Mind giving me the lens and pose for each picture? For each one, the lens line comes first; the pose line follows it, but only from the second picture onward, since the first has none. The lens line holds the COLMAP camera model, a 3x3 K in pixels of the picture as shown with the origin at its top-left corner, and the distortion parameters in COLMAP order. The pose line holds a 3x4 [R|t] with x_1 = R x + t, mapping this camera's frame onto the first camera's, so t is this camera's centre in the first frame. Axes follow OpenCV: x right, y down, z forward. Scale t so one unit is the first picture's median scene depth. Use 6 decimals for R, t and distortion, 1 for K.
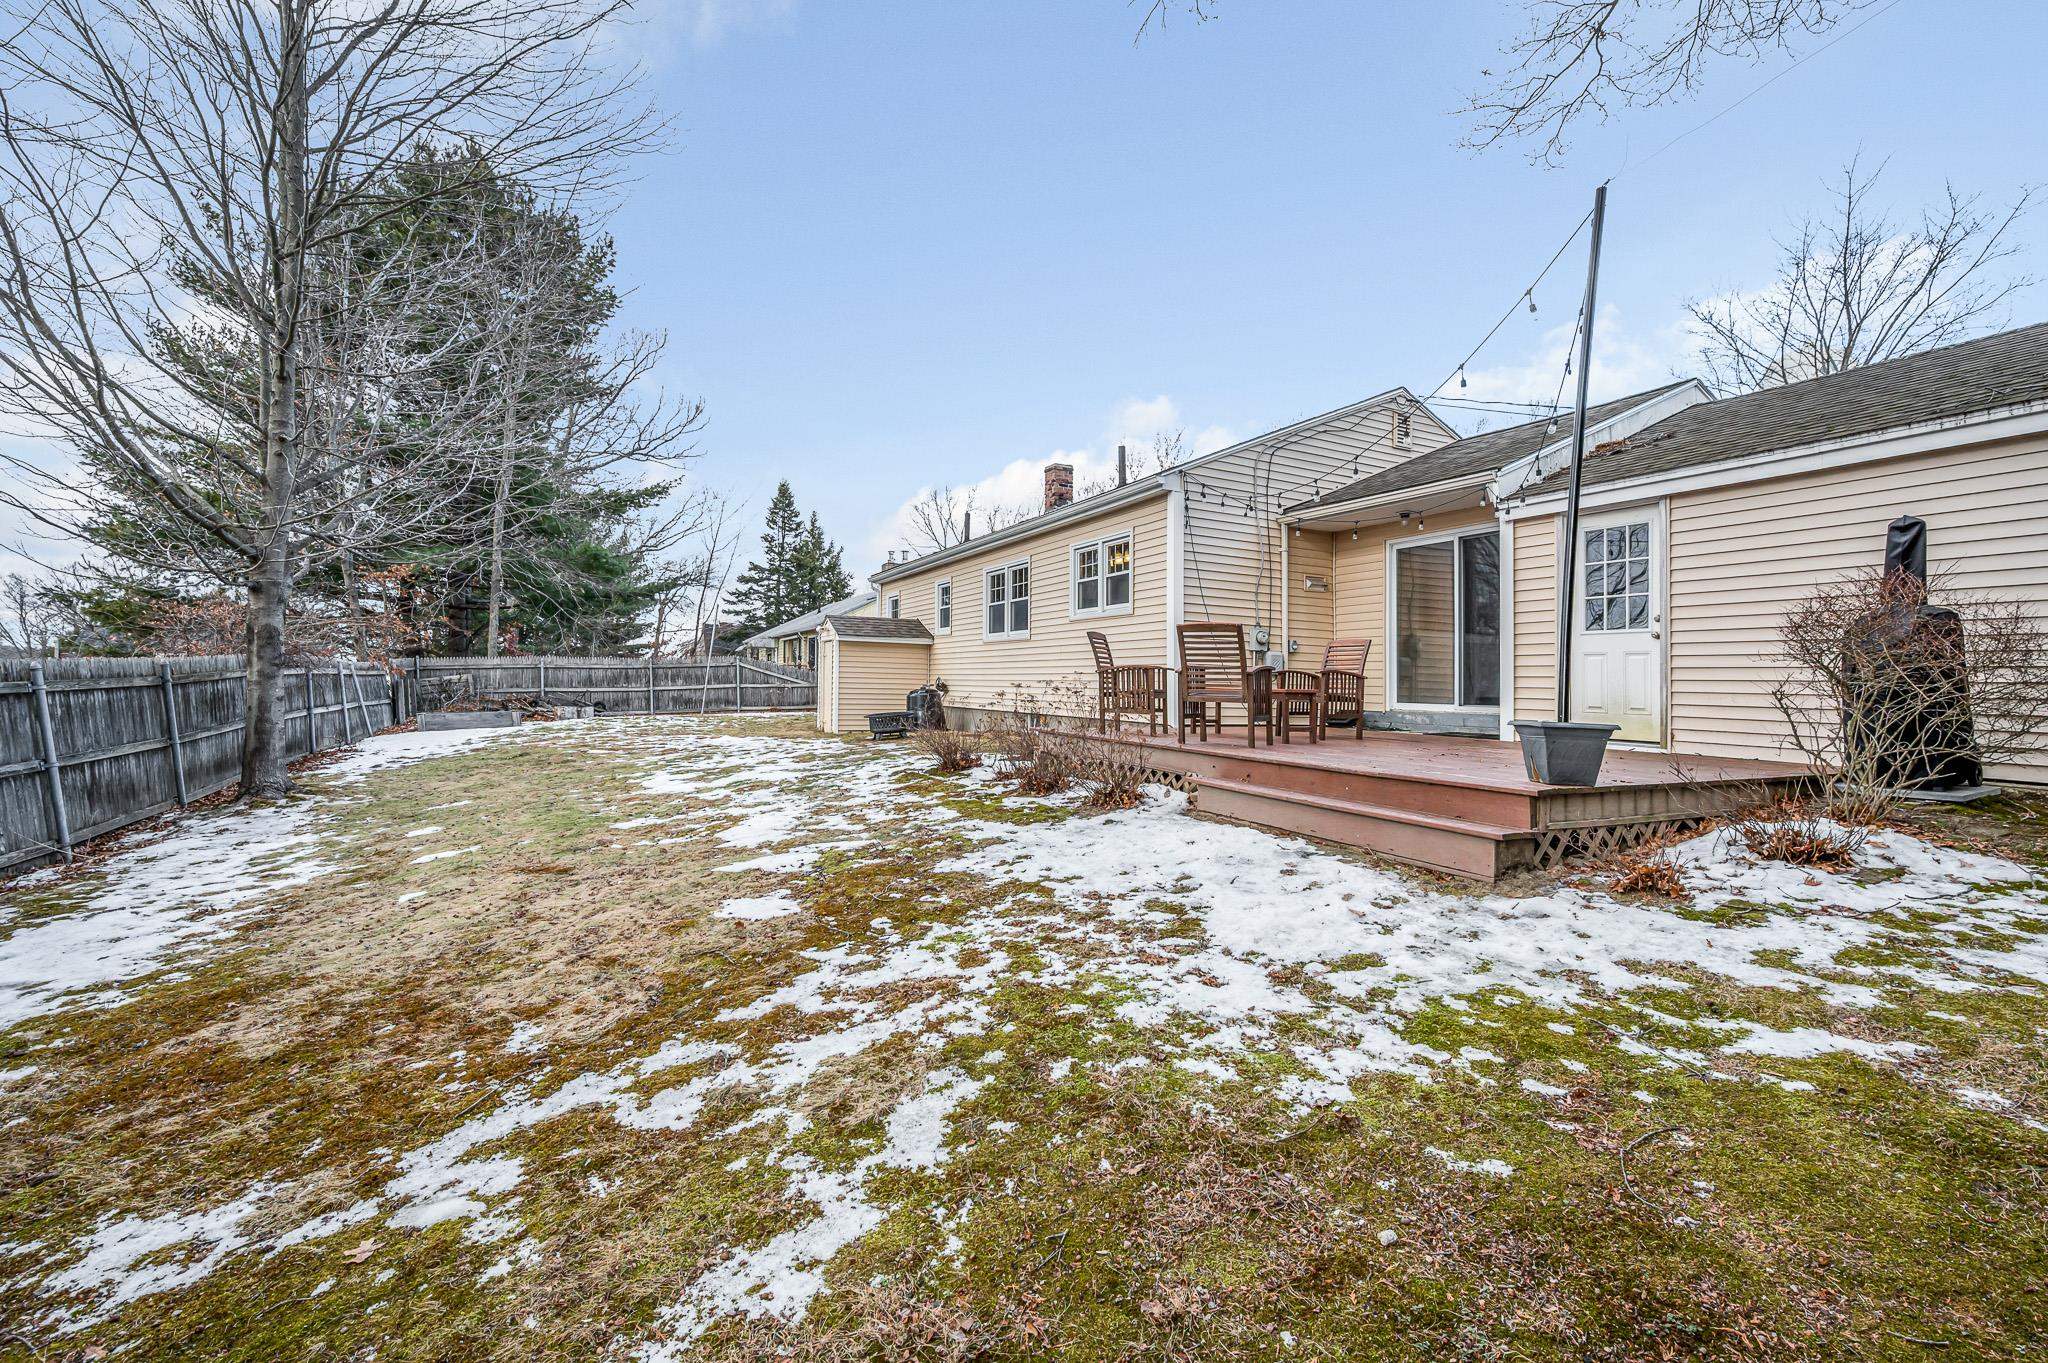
lens RADIAL K [[889.9, 0, 1028.4], [0, 889.9, 680.8], [0, 0, 1]] dist [0.000250, -0.001344]
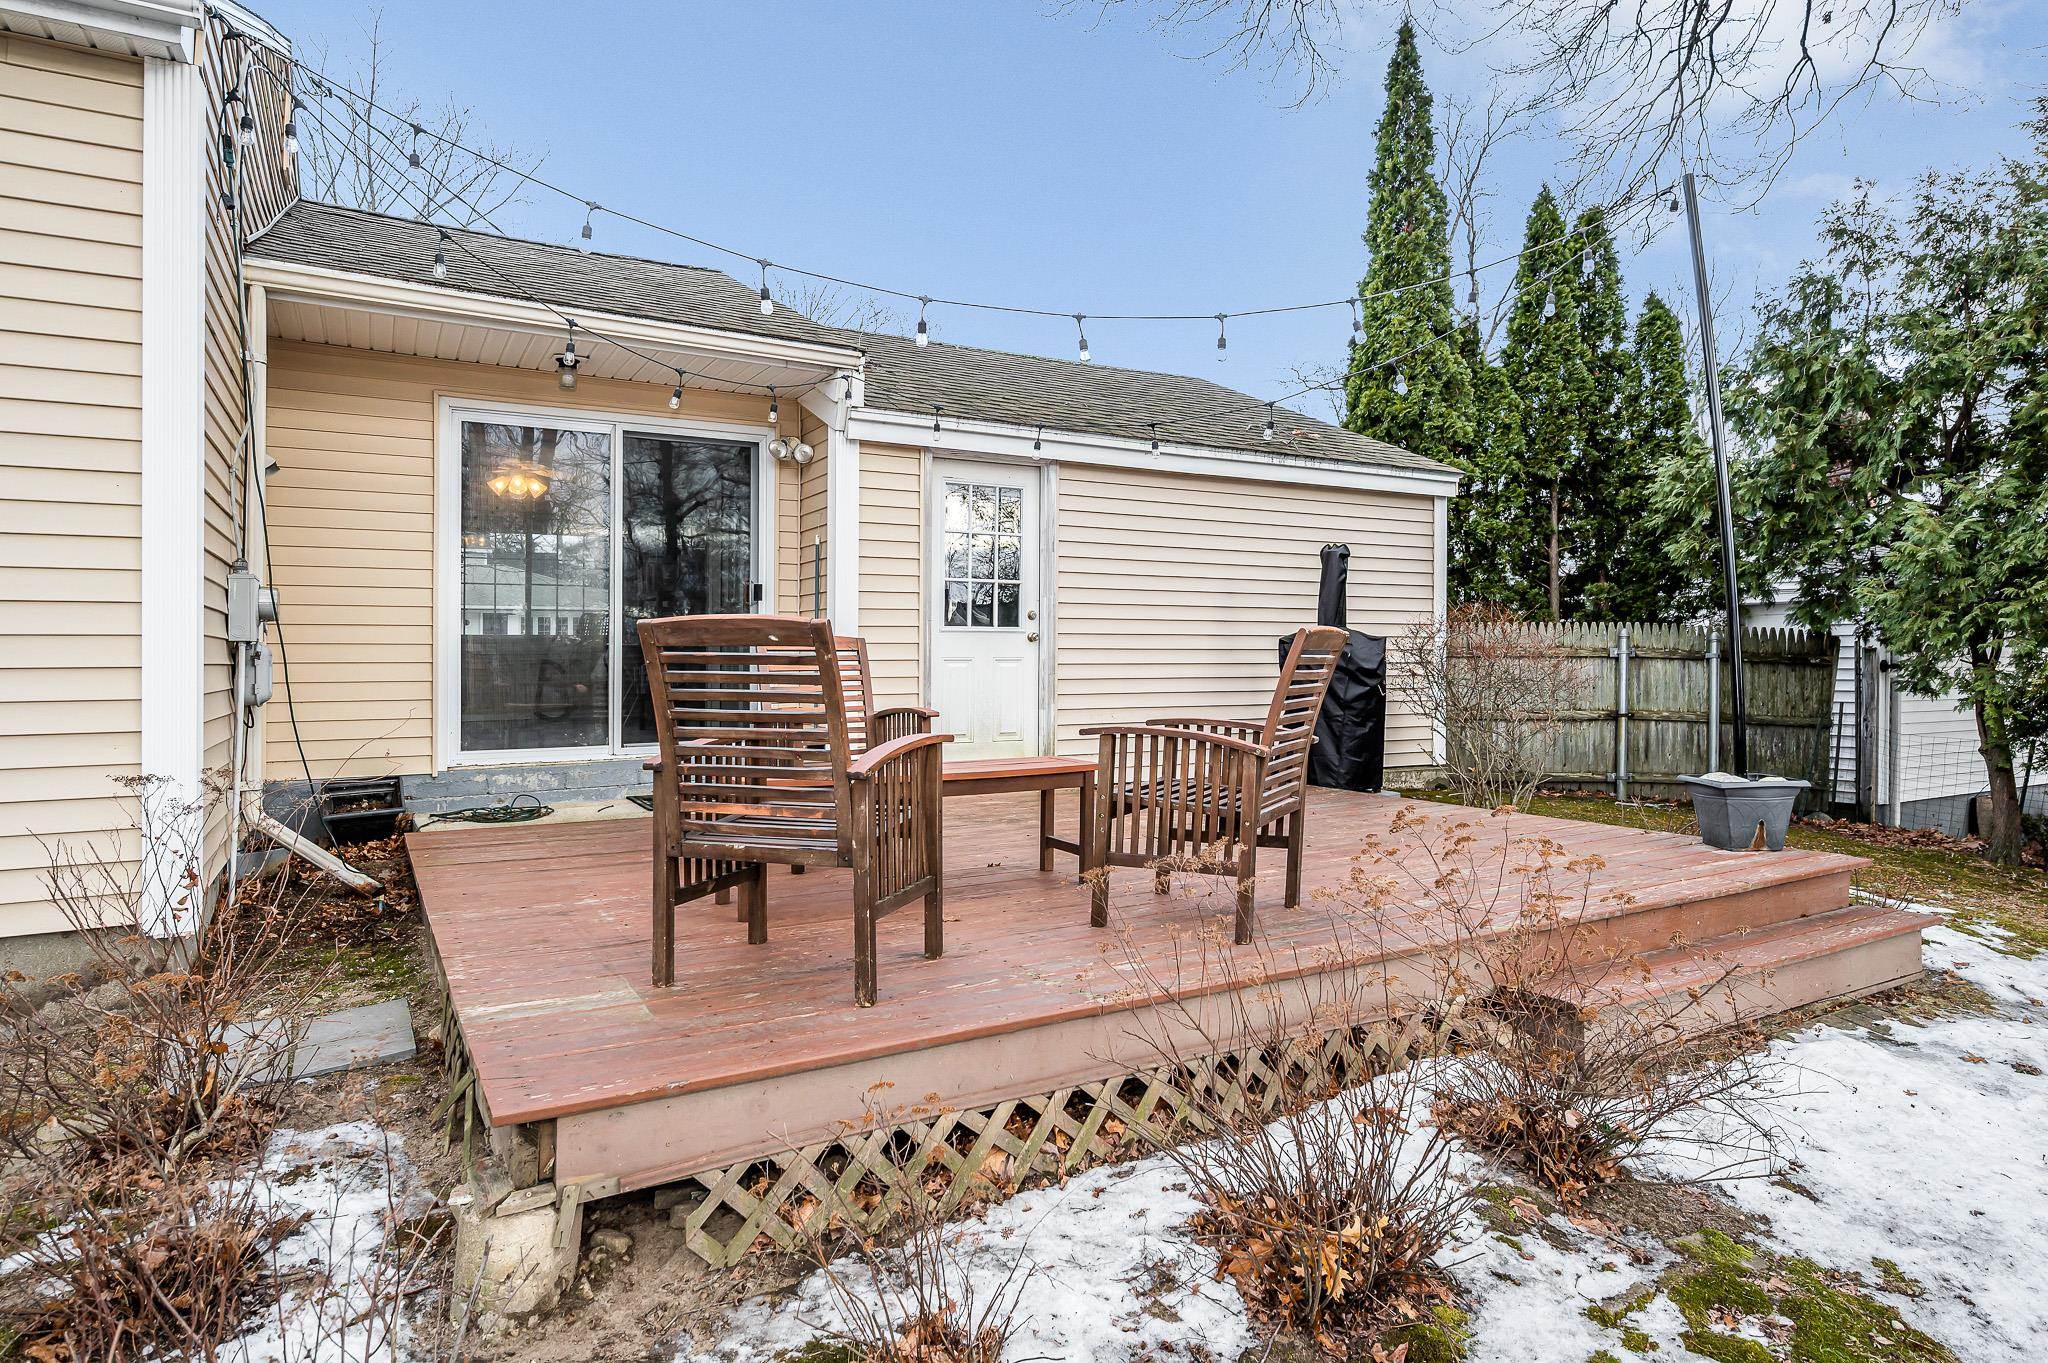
lens RADIAL K [[1130.1, 0, 1026.0], [0, 1130.1, 670.6], [0, 0, 1]] dist [0.002102, 0.000139]
pose [[-0.055088, -0.019892, 0.998283, -0.275278], [-0.001345, 0.999802, 0.019848, -0.041973], [-0.998481, -0.000250, -0.055103, 1.054273]]
